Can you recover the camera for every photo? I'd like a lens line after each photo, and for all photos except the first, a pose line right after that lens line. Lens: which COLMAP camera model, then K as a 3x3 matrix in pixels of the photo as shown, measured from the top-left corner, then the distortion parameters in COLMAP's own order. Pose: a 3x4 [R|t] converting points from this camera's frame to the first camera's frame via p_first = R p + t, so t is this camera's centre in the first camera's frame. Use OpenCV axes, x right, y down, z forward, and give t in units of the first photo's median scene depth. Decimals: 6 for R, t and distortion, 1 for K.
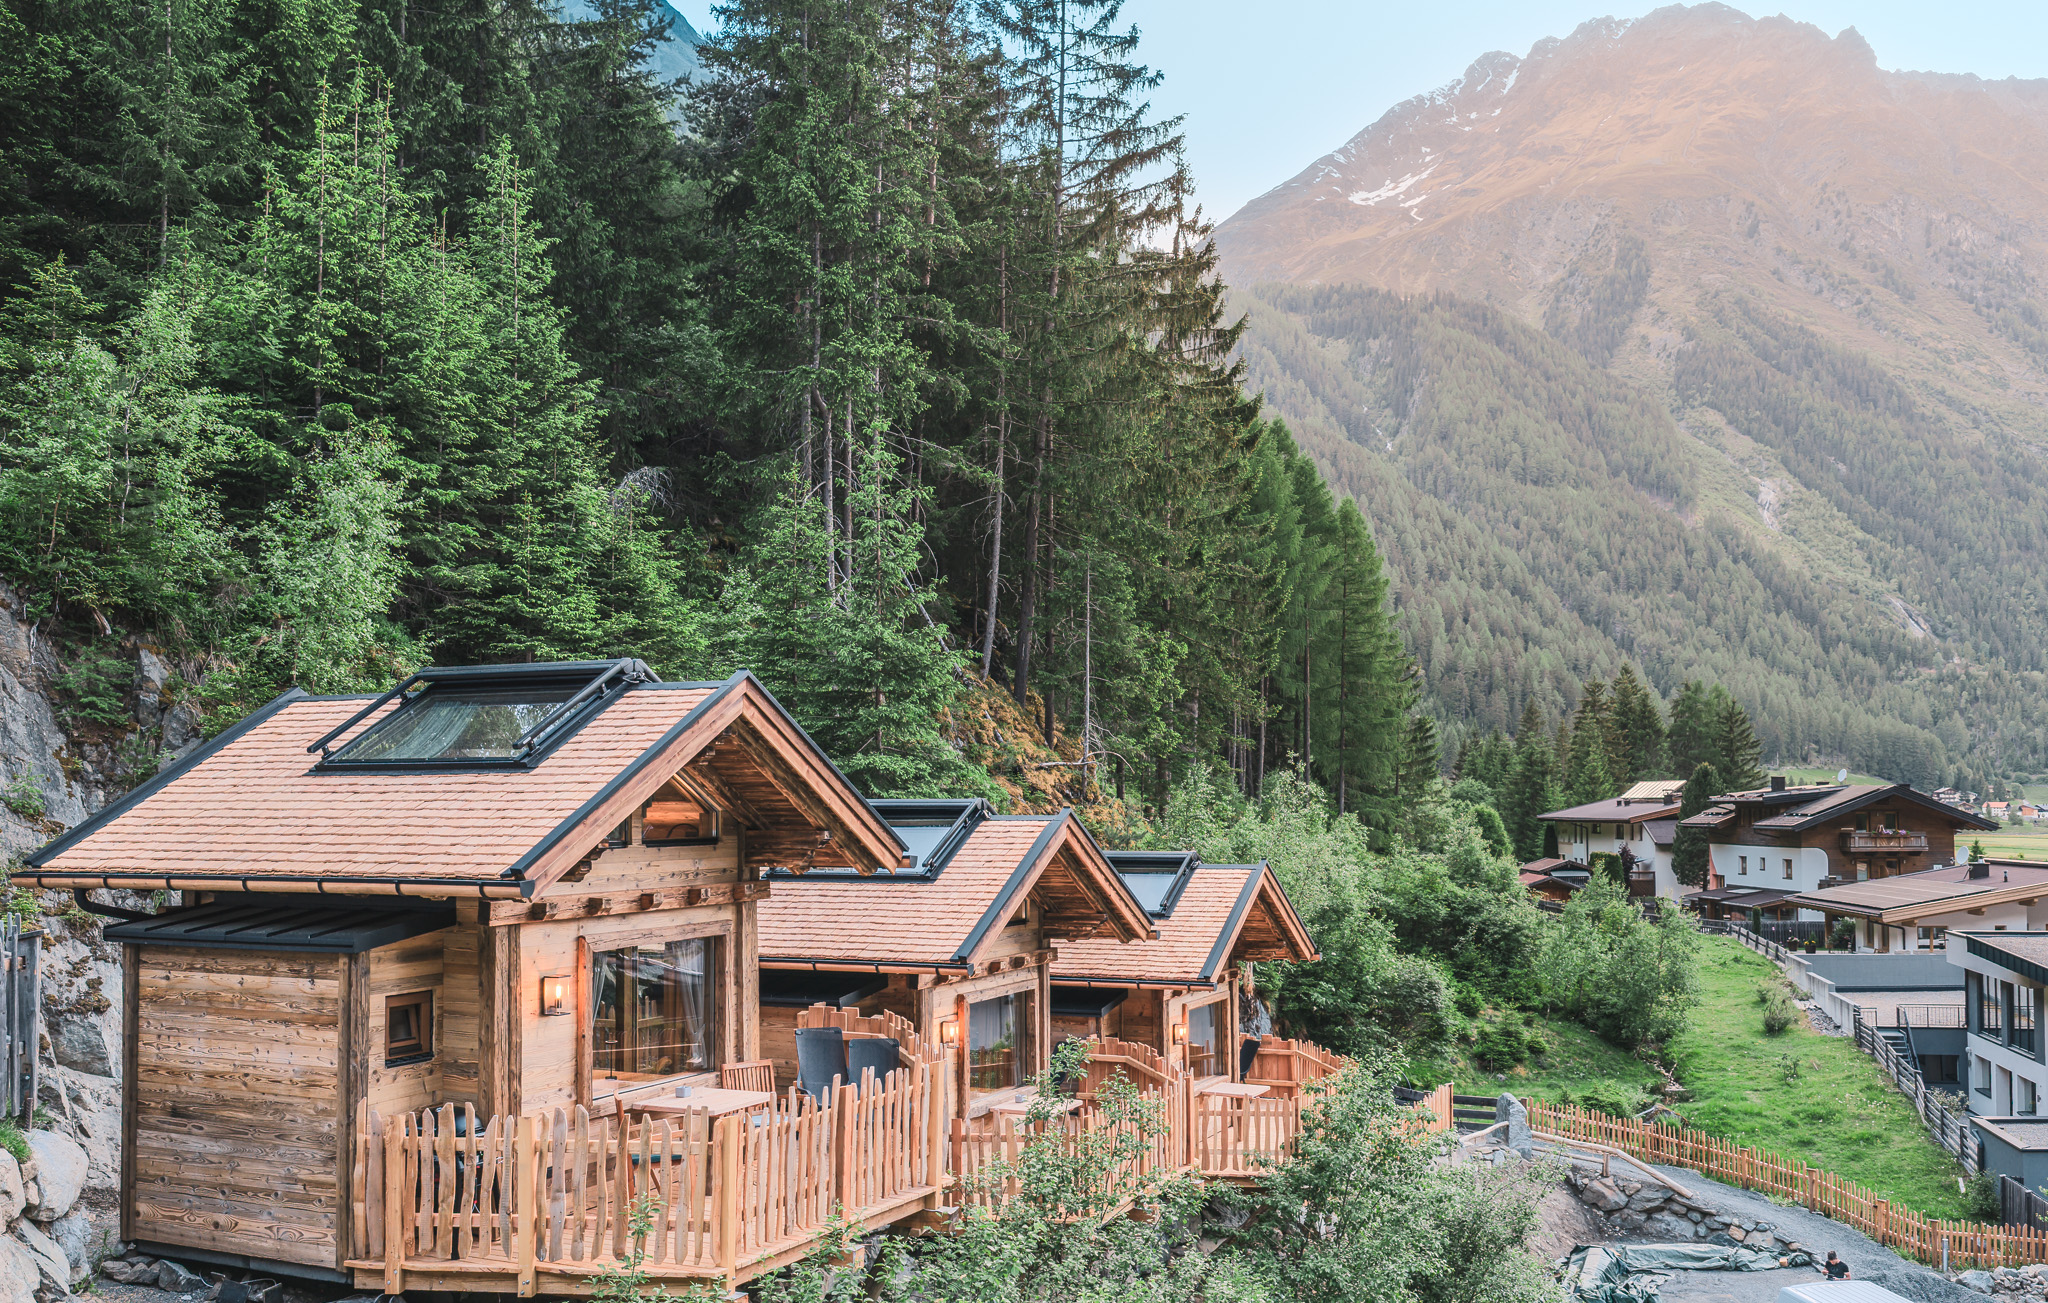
lens RADIAL K [[1716.2, 0, 1032.1], [0, 1716.2, 752.8], [0, 0, 1]] dist [0.030894, -0.009934]
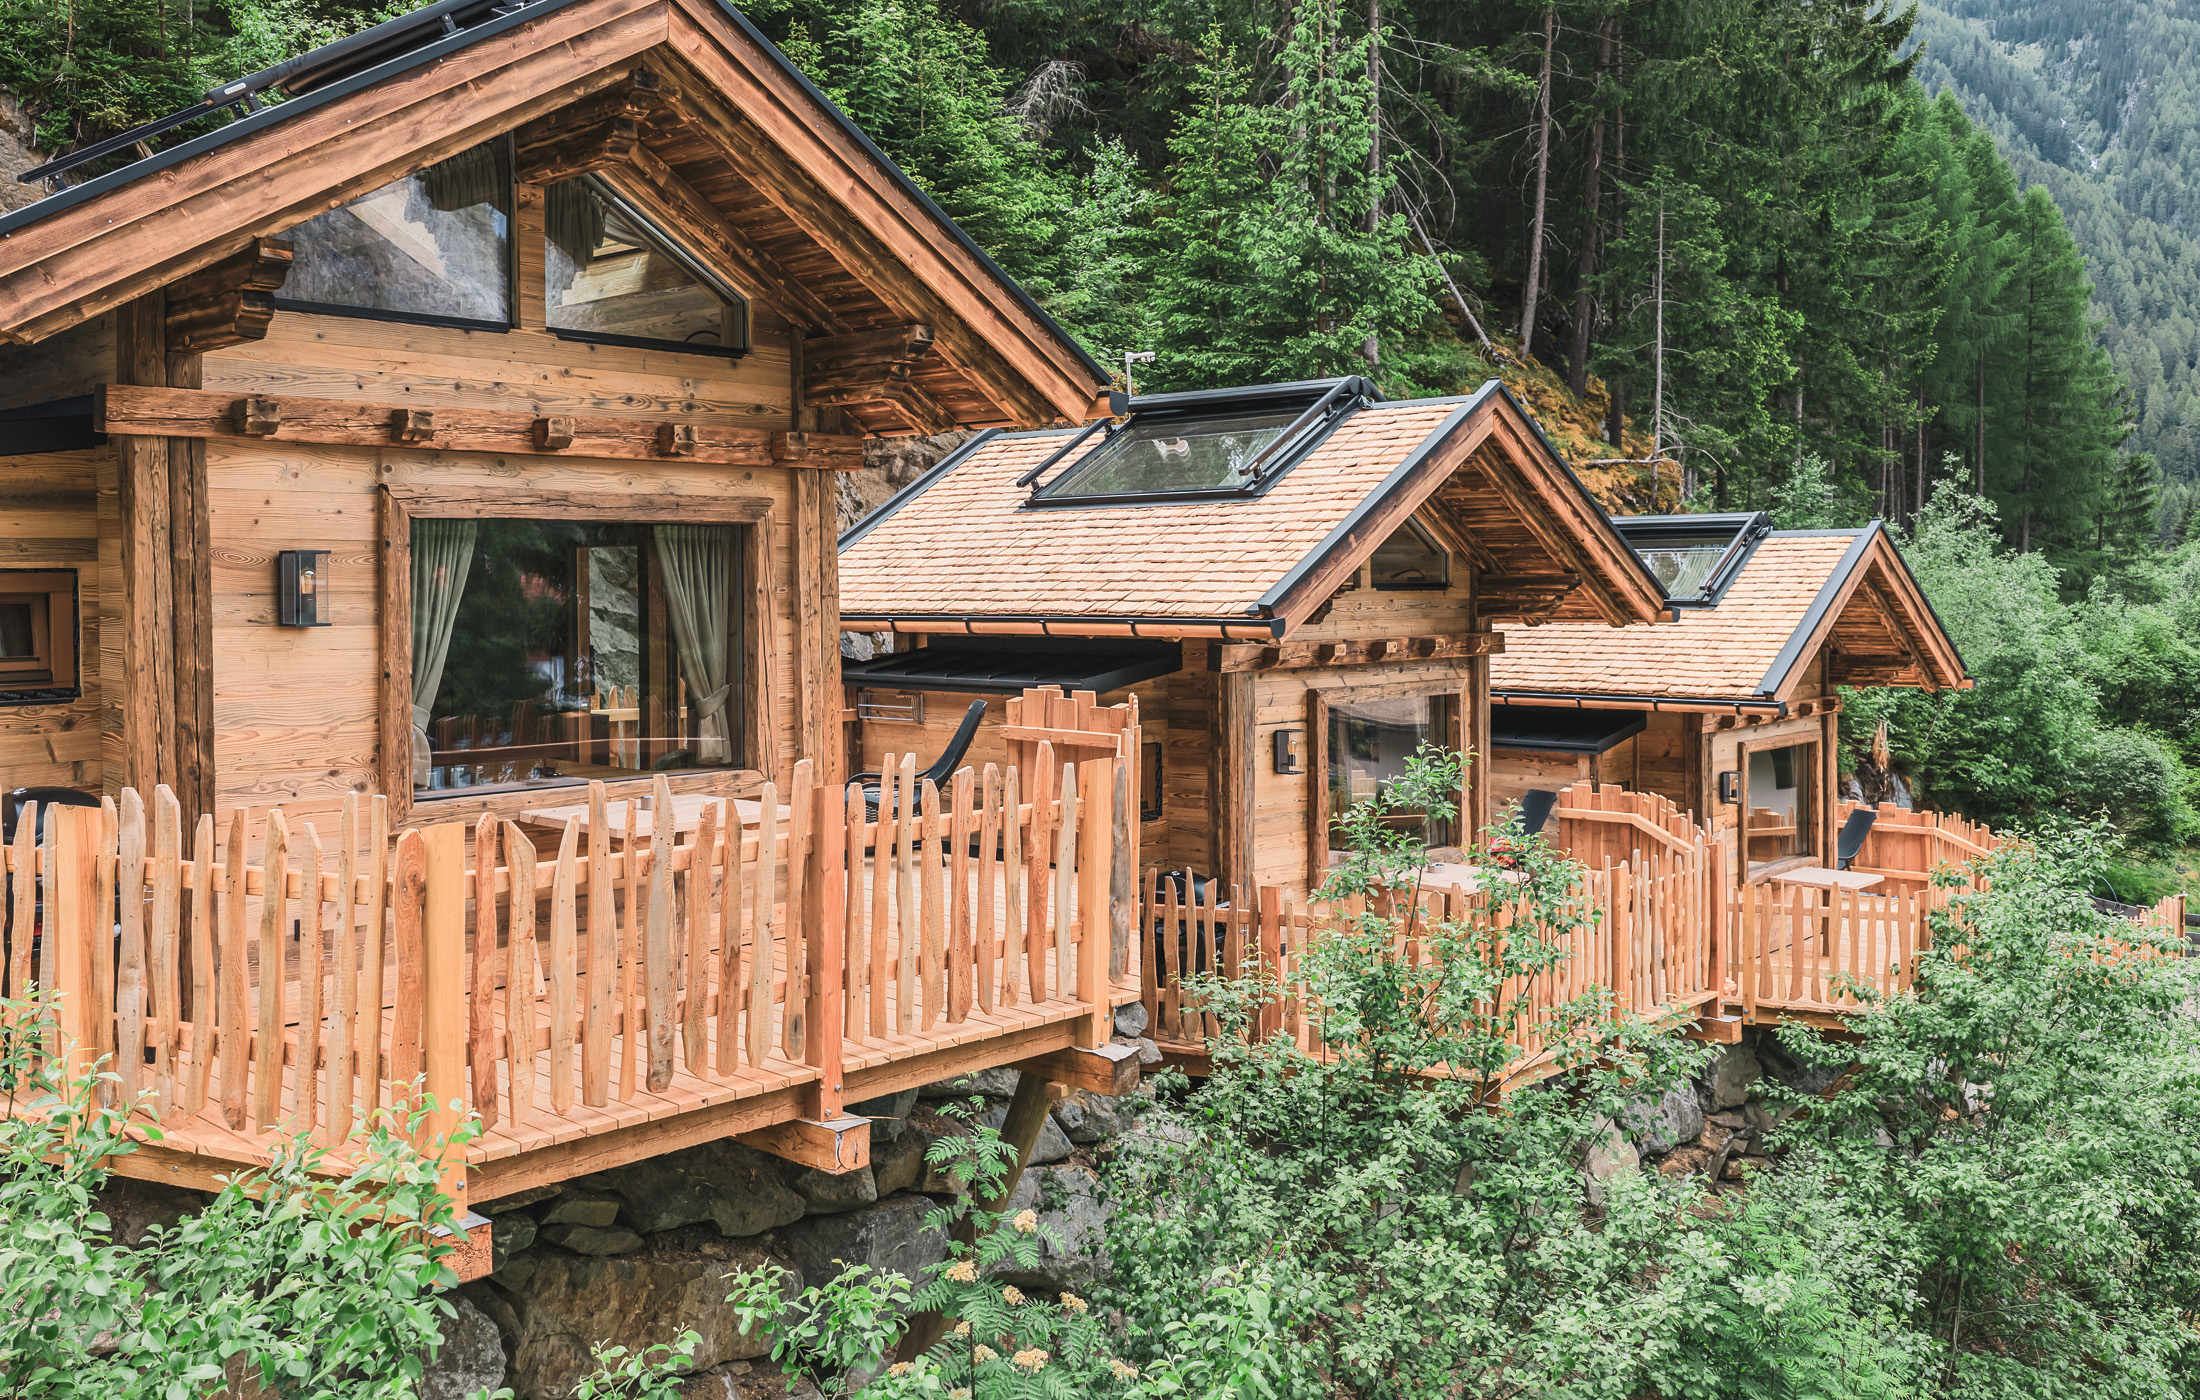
lens RADIAL K [[1841.5, 0, 1092.3], [0, 1841.5, 592.6], [0, 0, 1]] dist [-0.003153, -0.010927]
pose [[0.957648, 0.005129, -0.287895, 0.053246], [0.006666, 0.999179, 0.039973, 0.059607], [0.287864, -0.040199, 0.956827, 0.264029]]
